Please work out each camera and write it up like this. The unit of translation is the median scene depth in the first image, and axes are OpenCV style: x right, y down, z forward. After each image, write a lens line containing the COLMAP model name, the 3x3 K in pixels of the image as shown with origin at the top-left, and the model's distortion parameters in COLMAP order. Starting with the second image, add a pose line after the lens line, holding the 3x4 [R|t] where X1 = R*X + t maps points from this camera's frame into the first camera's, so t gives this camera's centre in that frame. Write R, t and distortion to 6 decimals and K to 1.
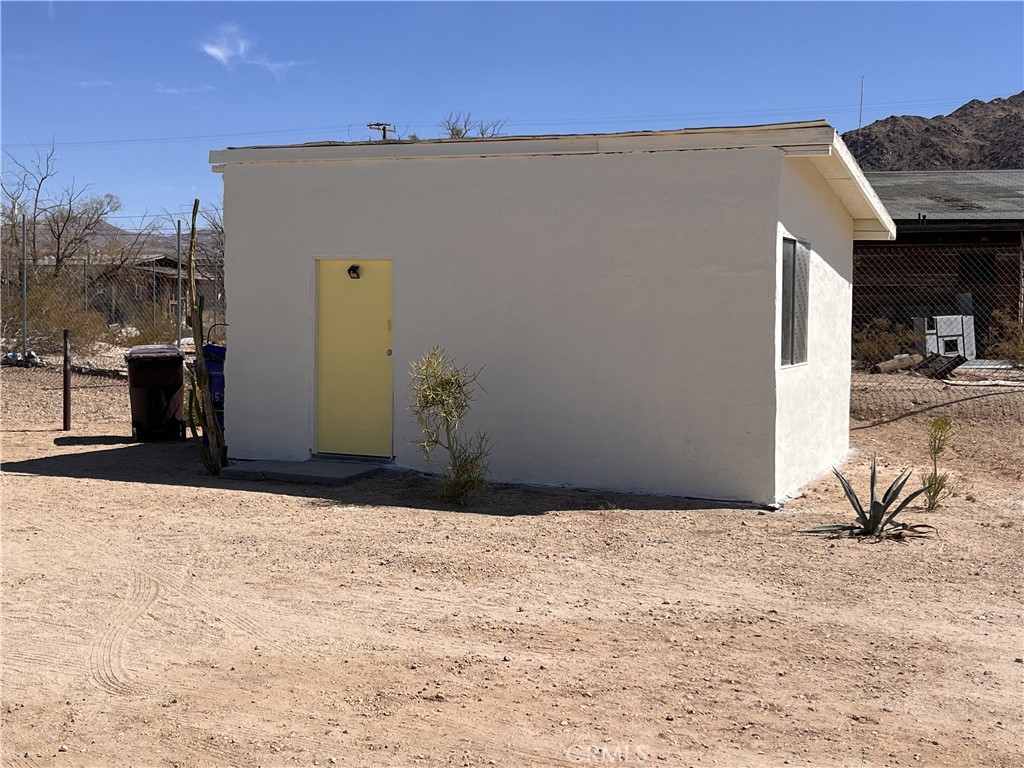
lens RADIAL K [[1298.5, 0, 512.0], [0, 1298.5, 384.0], [0, 0, 1]] dist [0.113383, -0.487252]
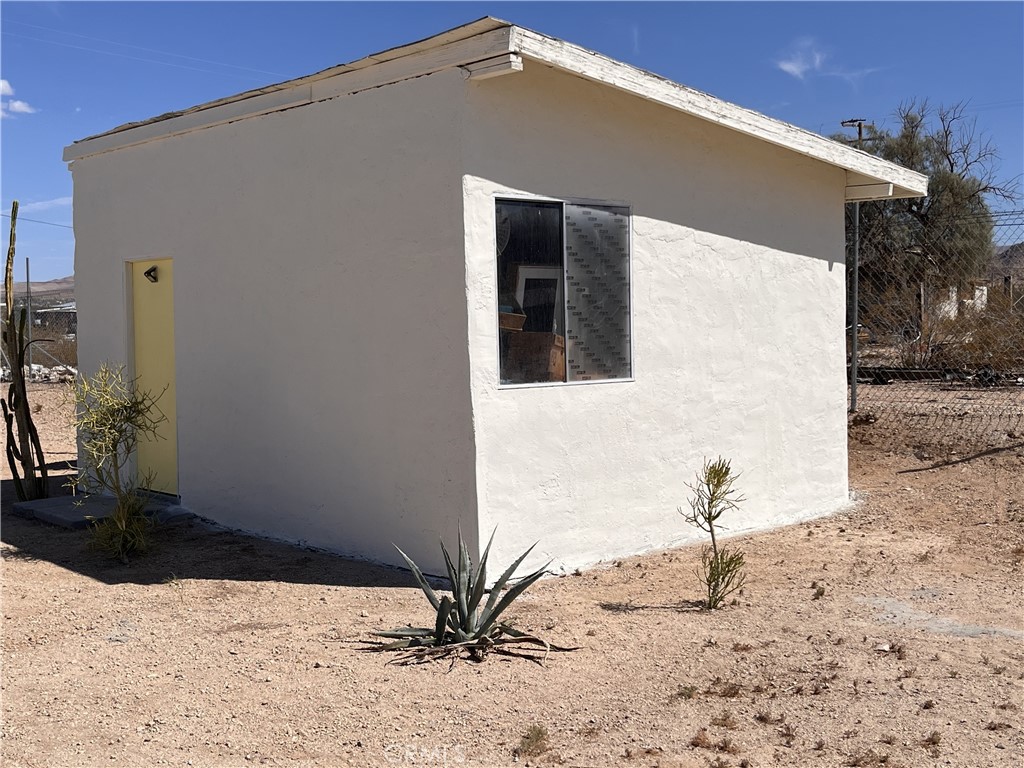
lens RADIAL K [[1298.5, 0, 512.0], [0, 1298.5, 384.0], [0, 0, 1]] dist [0.113383, -0.487252]
pose [[0.902803, -0.005730, -0.430017, 0.372304], [0.000692, 0.999929, -0.011873, -0.004338], [0.430055, 0.010422, 0.902743, 0.277701]]
